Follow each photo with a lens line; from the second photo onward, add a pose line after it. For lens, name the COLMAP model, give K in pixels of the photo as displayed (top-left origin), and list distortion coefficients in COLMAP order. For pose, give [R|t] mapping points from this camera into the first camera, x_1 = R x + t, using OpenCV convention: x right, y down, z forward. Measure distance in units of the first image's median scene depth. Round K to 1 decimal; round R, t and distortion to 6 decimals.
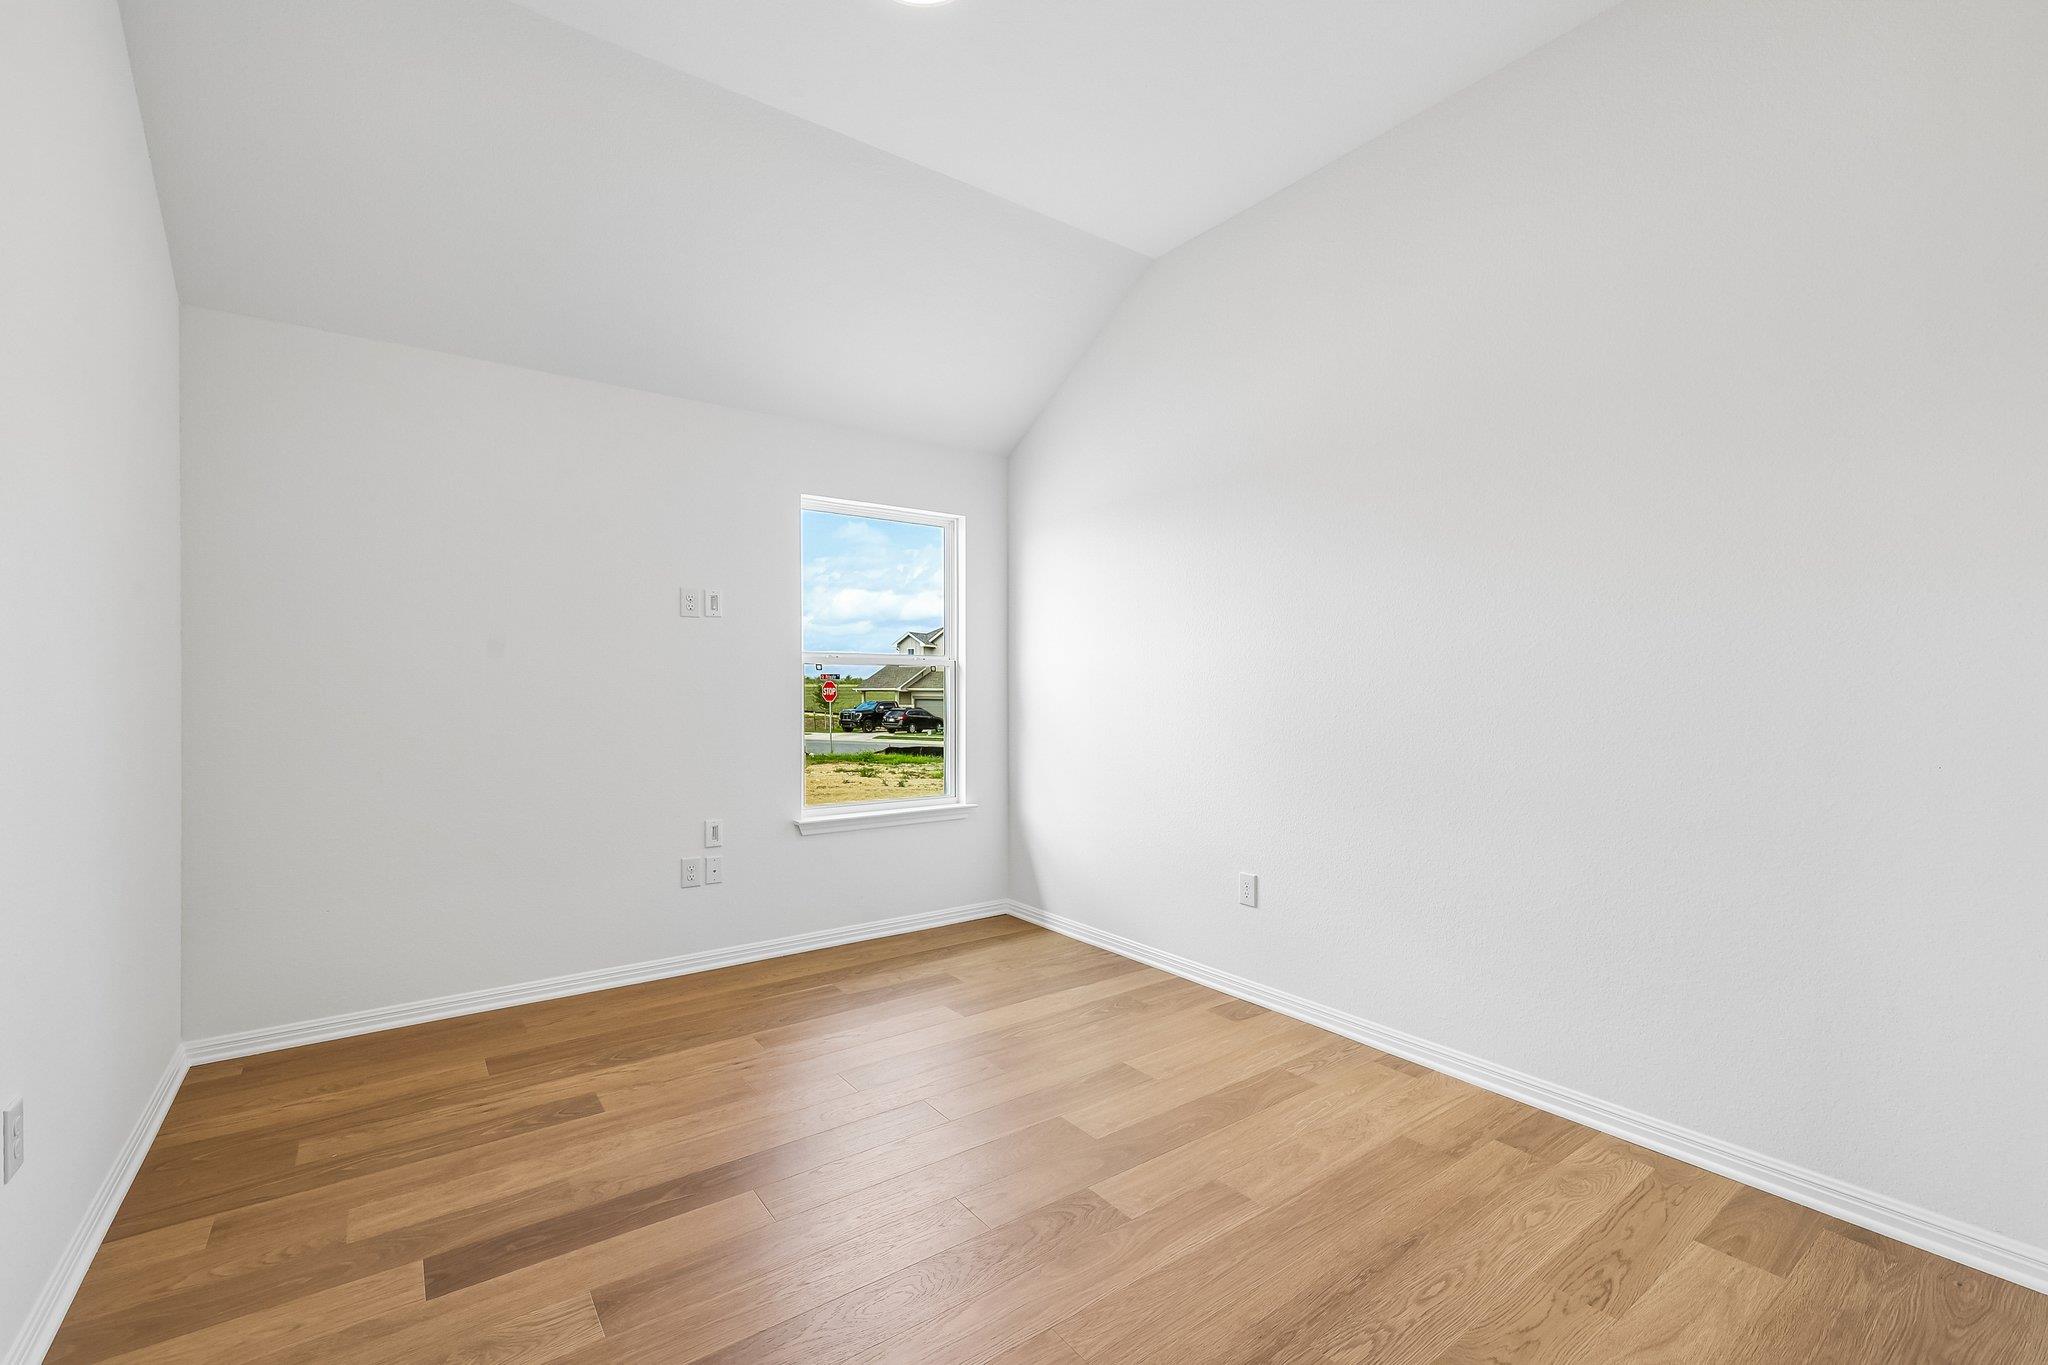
lens RADIAL K [[864.2, 0, 1008.8], [0, 864.2, 679.7], [0, 0, 1]] dist [-0.000957, 0.000511]
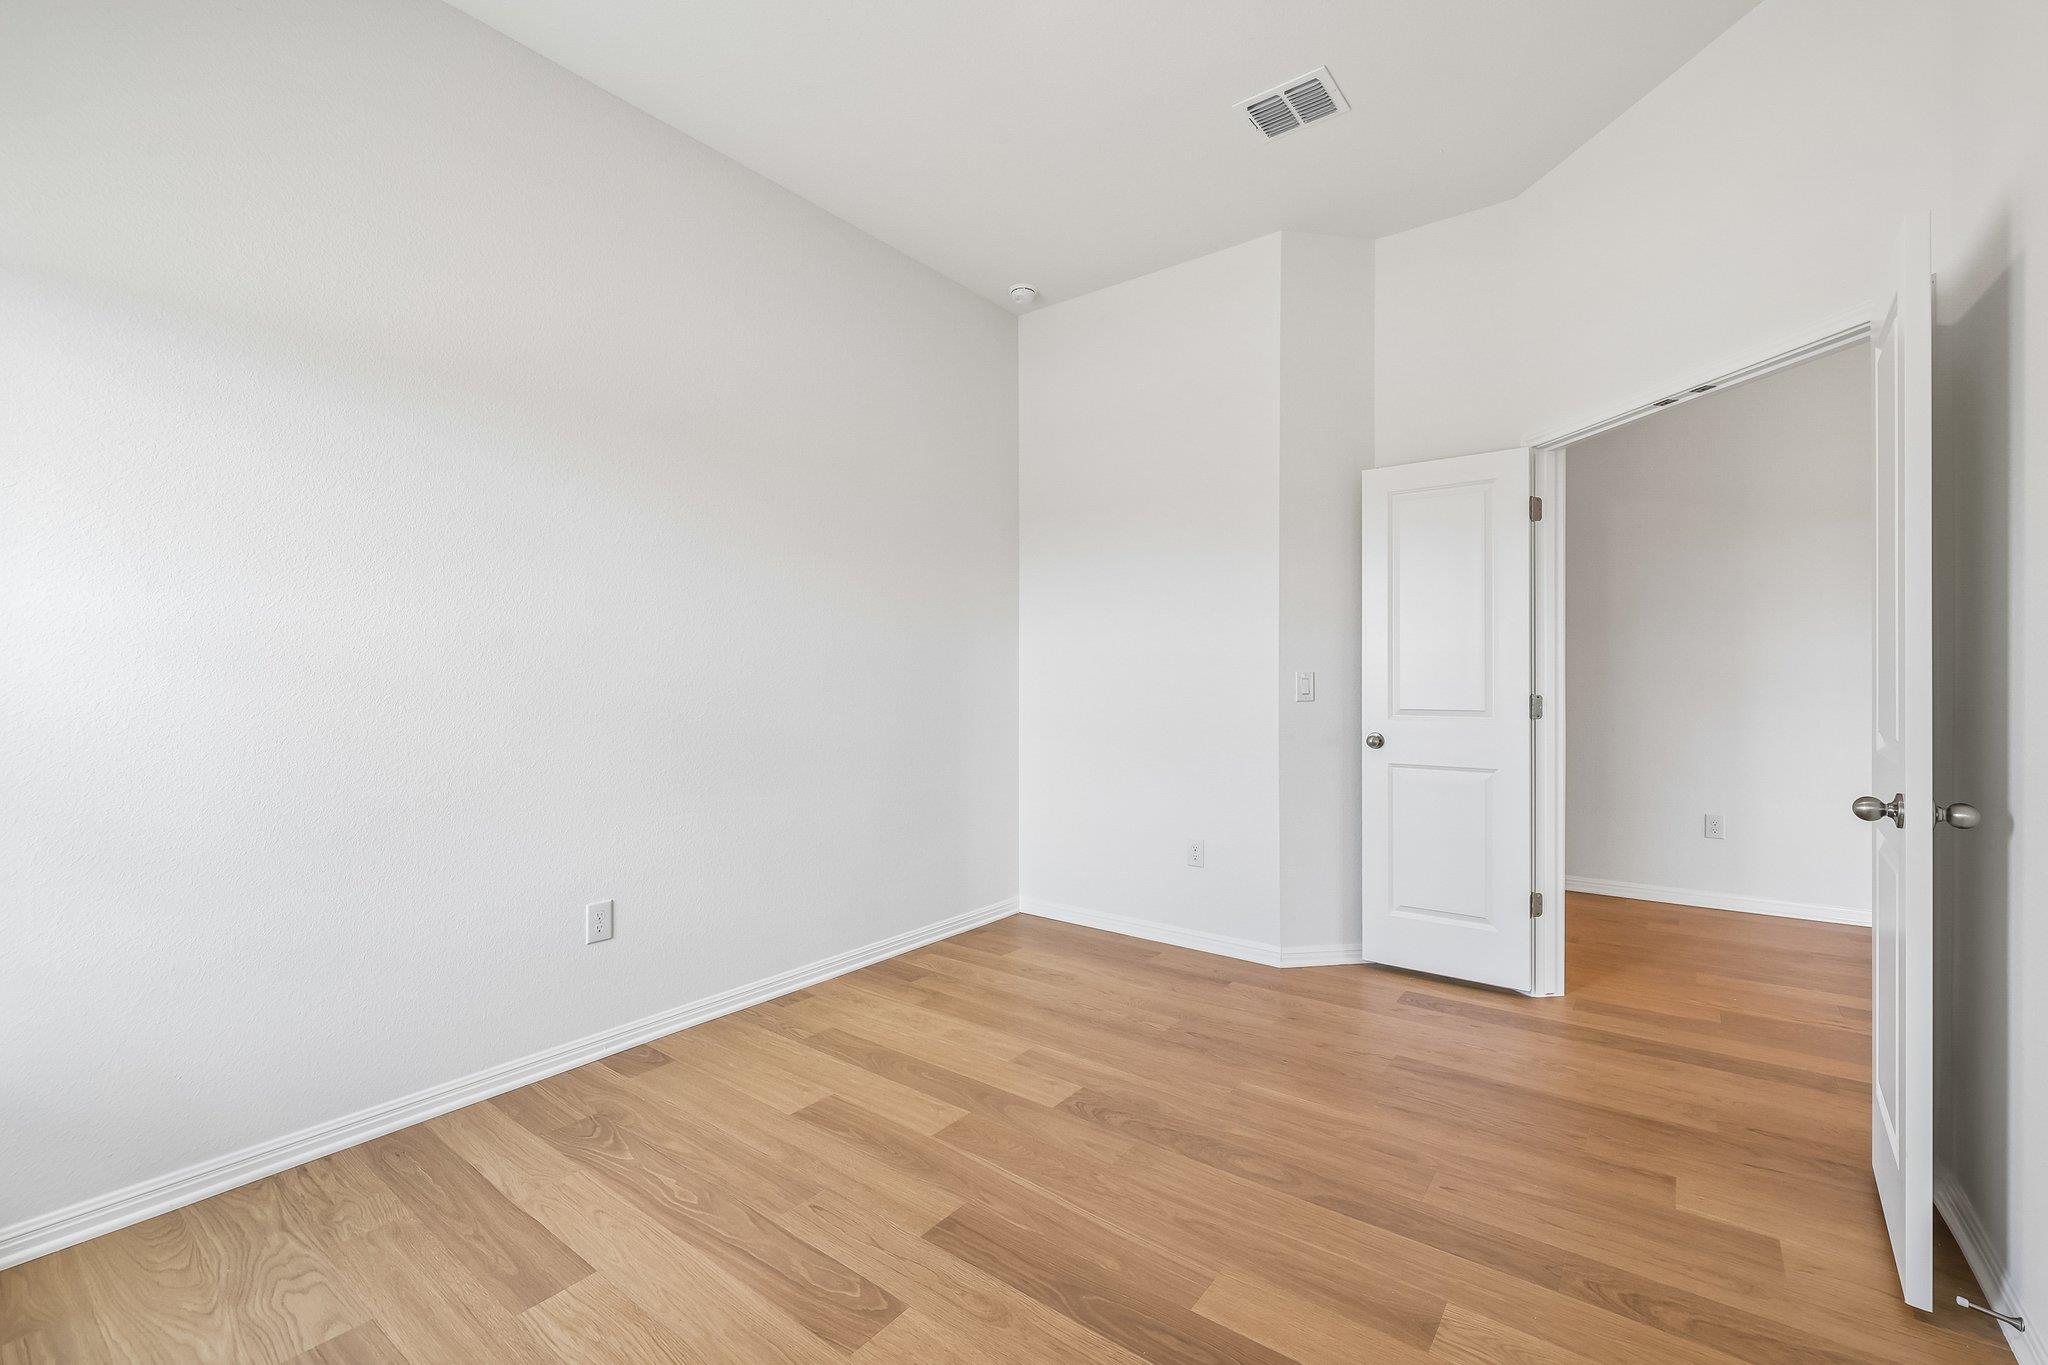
lens RADIAL K [[864.2, 0, 1010.8], [0, 864.2, 681.5], [0, 0, 1]] dist [-0.000957, 0.000511]
pose [[-0.275439, -0.007379, 0.961290, -0.918084], [-0.006514, 0.999962, 0.005809, 0.004134], [-0.961296, -0.004662, -0.275477, 1.250057]]
